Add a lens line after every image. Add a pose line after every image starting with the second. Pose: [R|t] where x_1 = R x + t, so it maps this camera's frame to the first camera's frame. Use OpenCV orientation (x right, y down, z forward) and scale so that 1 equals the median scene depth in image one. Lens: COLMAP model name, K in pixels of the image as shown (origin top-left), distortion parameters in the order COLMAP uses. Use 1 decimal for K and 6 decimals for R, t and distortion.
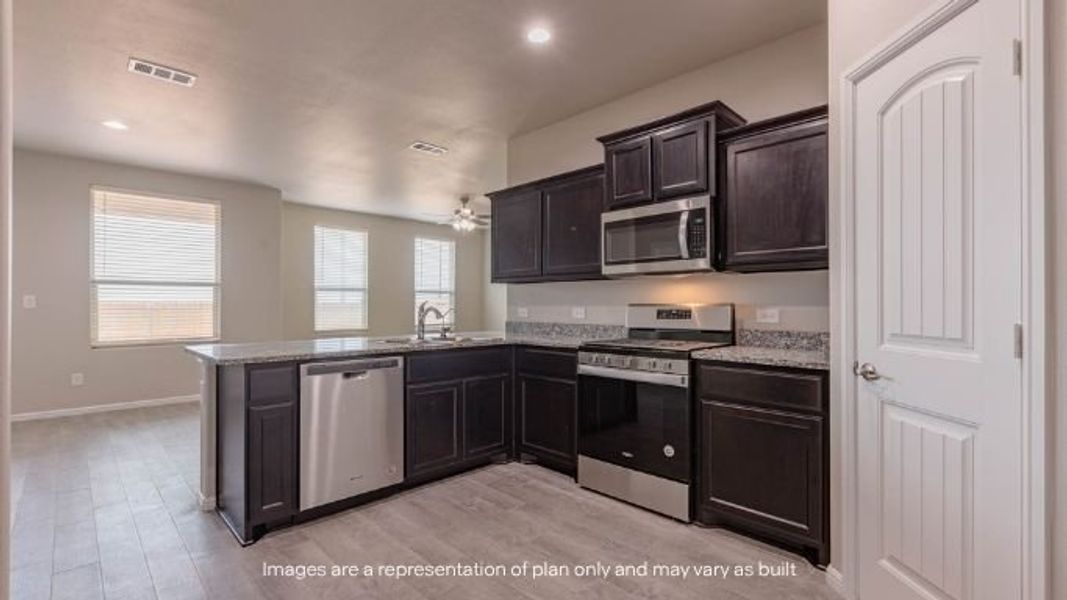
lens RADIAL K [[483.2, 0, 533.5], [0, 483.2, 300.0], [0, 0, 1]] dist [-0.000776, -0.000157]
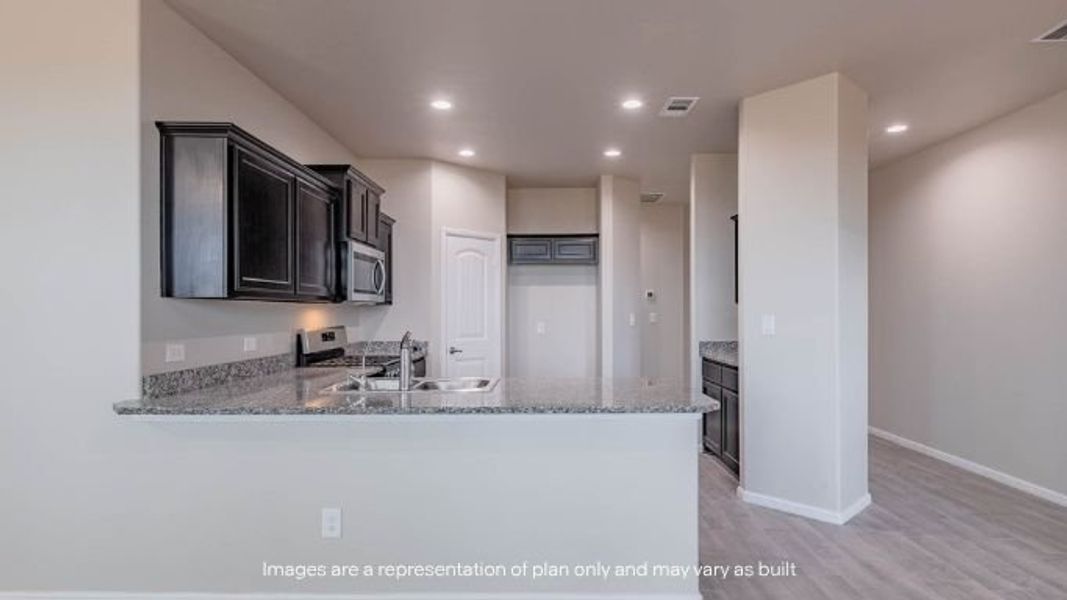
lens RADIAL K [[565.0, 0, 534.9], [0, 565.0, 314.1], [0, 0, 1]] dist [0.003039, -0.000063]
pose [[-0.700317, -0.000031, 0.713832, -1.120349], [-0.003199, 0.999990, -0.003095, -0.023878], [-0.713825, -0.004451, -0.700310, 1.768376]]
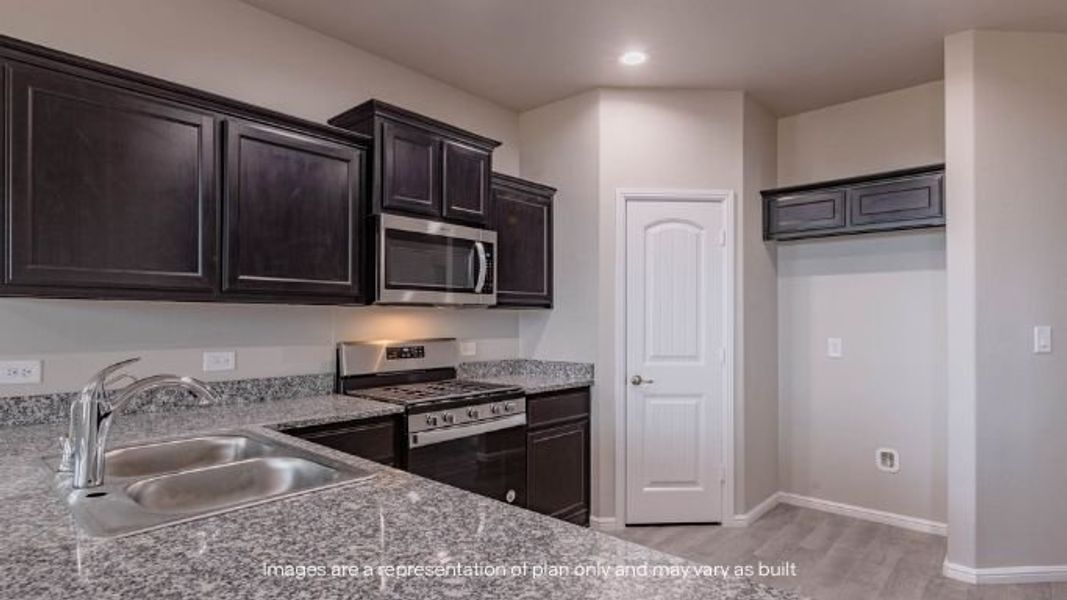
lens RADIAL K [[565.0, 0, 534.9], [0, 565.0, 314.1], [0, 0, 1]] dist [0.003039, -0.000063]
pose [[-0.063227, 0.010110, 0.997948, -0.772984], [-0.012644, 0.999860, -0.010931, -0.032422], [-0.997919, -0.013310, -0.063091, 0.940275]]
